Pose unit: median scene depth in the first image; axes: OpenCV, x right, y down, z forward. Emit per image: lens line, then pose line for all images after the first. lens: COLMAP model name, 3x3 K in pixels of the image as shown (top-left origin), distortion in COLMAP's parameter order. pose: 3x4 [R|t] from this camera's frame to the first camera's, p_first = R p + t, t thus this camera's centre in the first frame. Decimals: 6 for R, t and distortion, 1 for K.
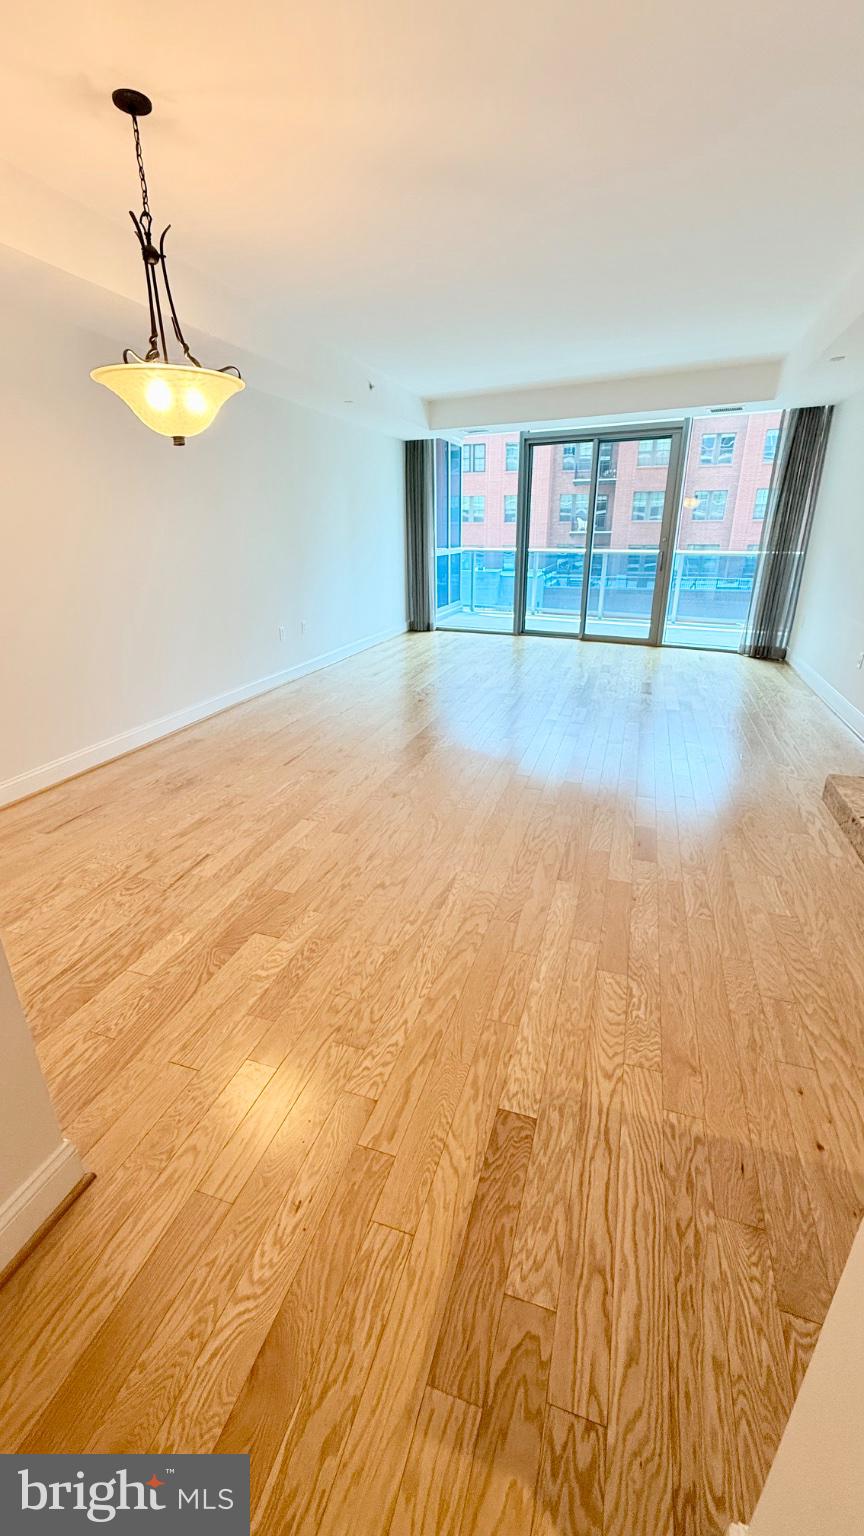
lens RADIAL K [[609.1, 0, 433.7], [0, 609.1, 762.2], [0, 0, 1]] dist [0.000115, -0.000099]
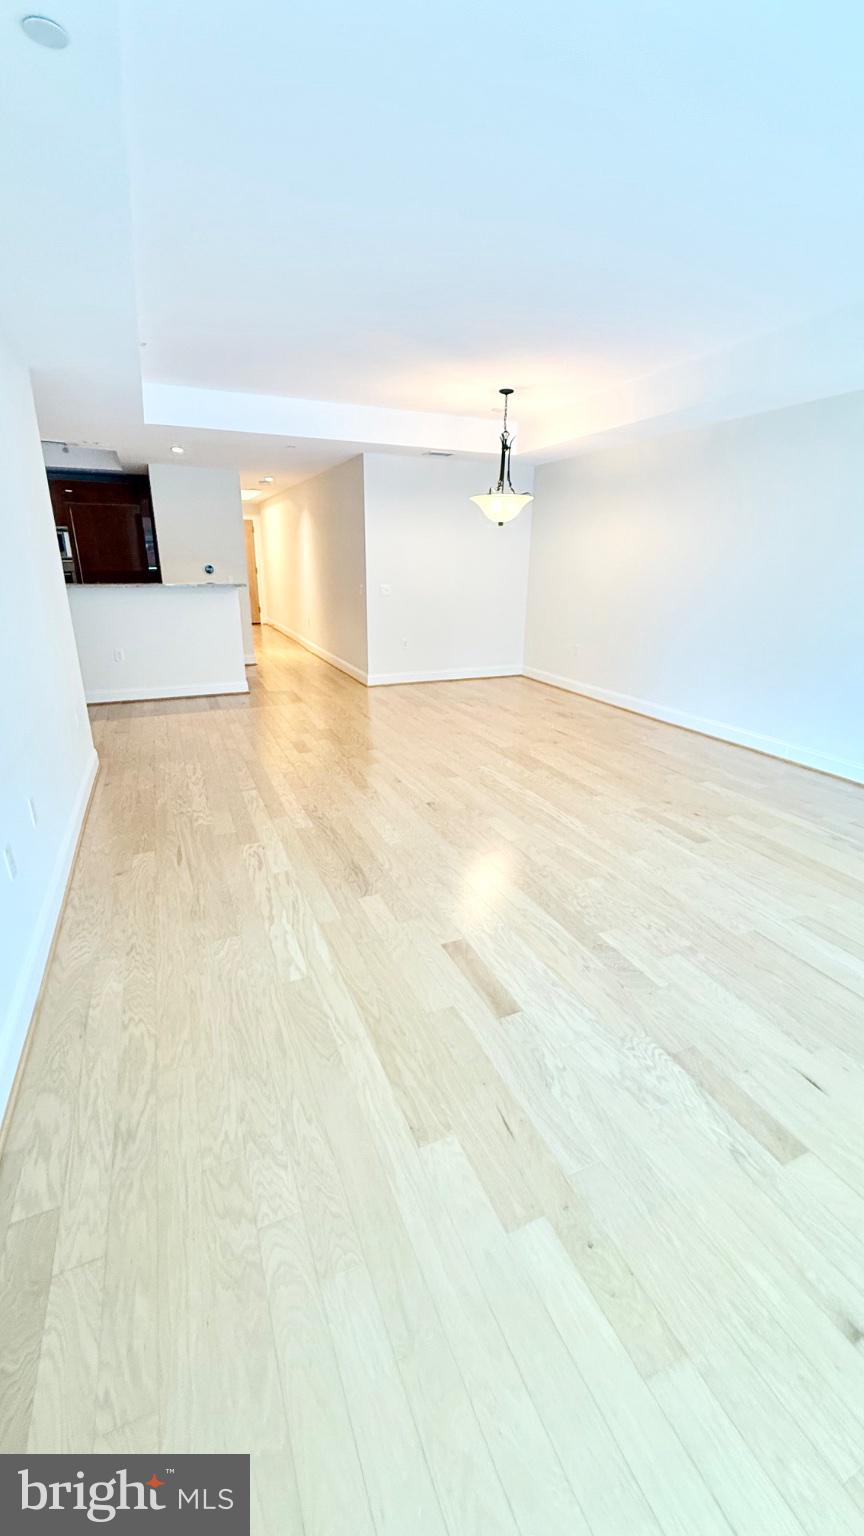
lens RADIAL K [[609.1, 0, 433.7], [0, 609.1, 762.2], [0, 0, 1]] dist [0.000115, -0.000099]
pose [[-0.749707, 0.206321, -0.628785, 1.306498], [-0.242851, 0.798091, 0.551429, -0.974130], [0.615599, 0.566112, -0.548229, 2.495096]]
